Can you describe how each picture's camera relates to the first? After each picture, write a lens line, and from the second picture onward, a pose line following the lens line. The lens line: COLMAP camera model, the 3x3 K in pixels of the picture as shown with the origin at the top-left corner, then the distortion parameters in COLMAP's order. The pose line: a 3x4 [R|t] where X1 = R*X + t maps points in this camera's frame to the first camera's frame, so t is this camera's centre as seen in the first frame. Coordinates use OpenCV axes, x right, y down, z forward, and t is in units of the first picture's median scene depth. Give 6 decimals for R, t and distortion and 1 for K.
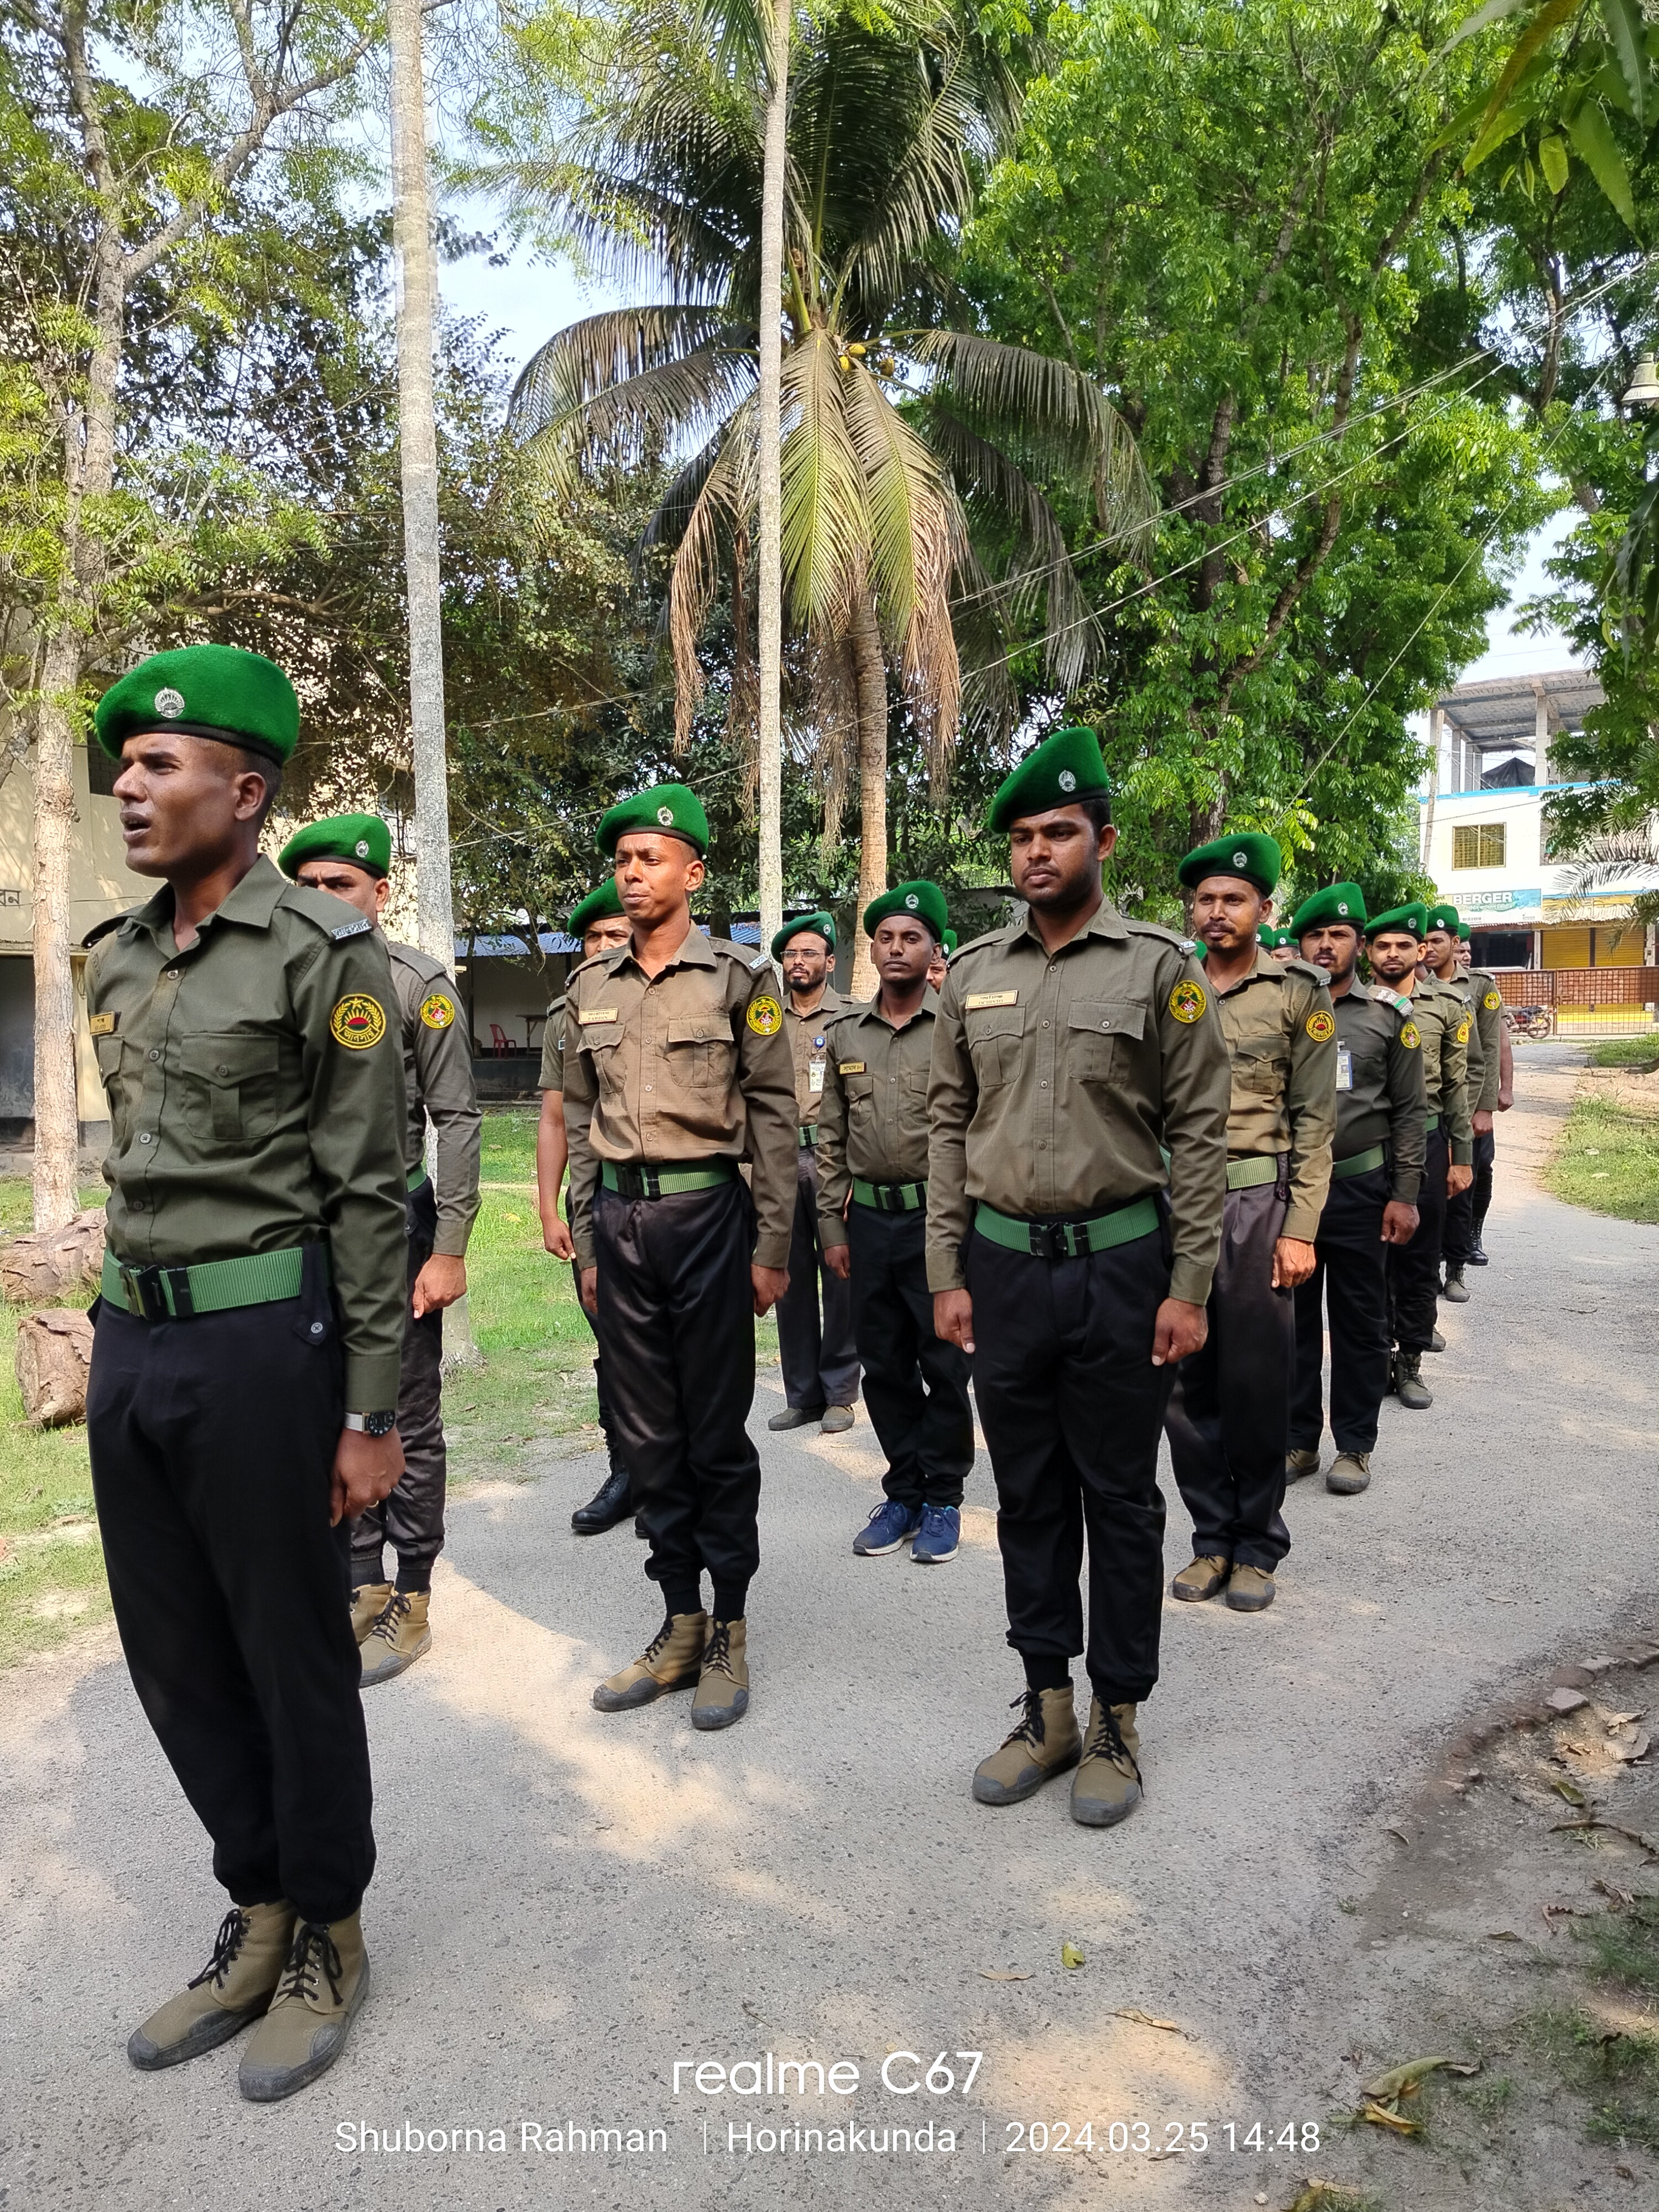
lens RADIAL K [[1766.6, 0, 817.1], [0, 1766.6, 1150.1], [0, 0, 1]] dist [0.056483, -0.058434]
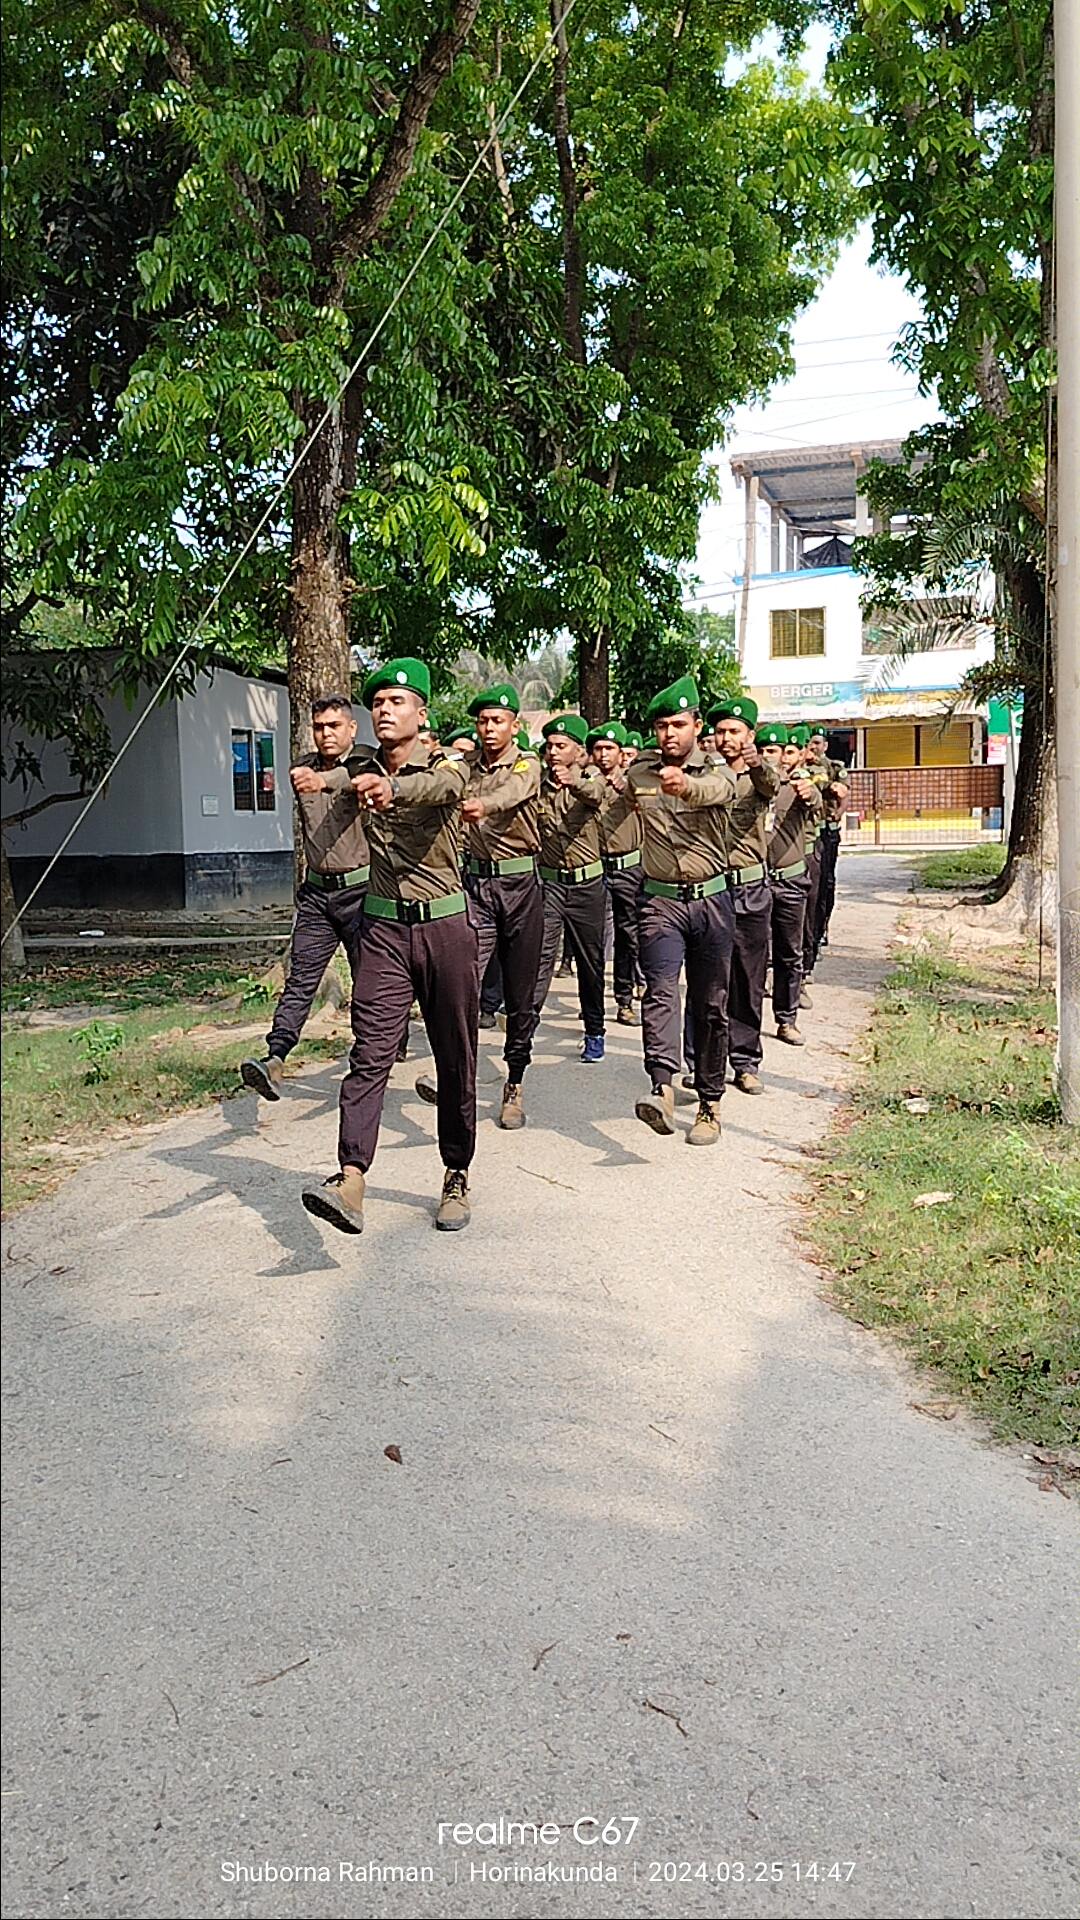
lens RADIAL K [[1683.9, 0, 540.0], [0, 1683.9, 960.0], [0, 0, 1]] dist [0.070103, -0.113016]
pose [[0.982088, -0.014344, 0.187874, 0.230239], [0.012796, 0.999873, 0.009452, -0.043258], [-0.187986, -0.006879, 0.982148, 0.525747]]
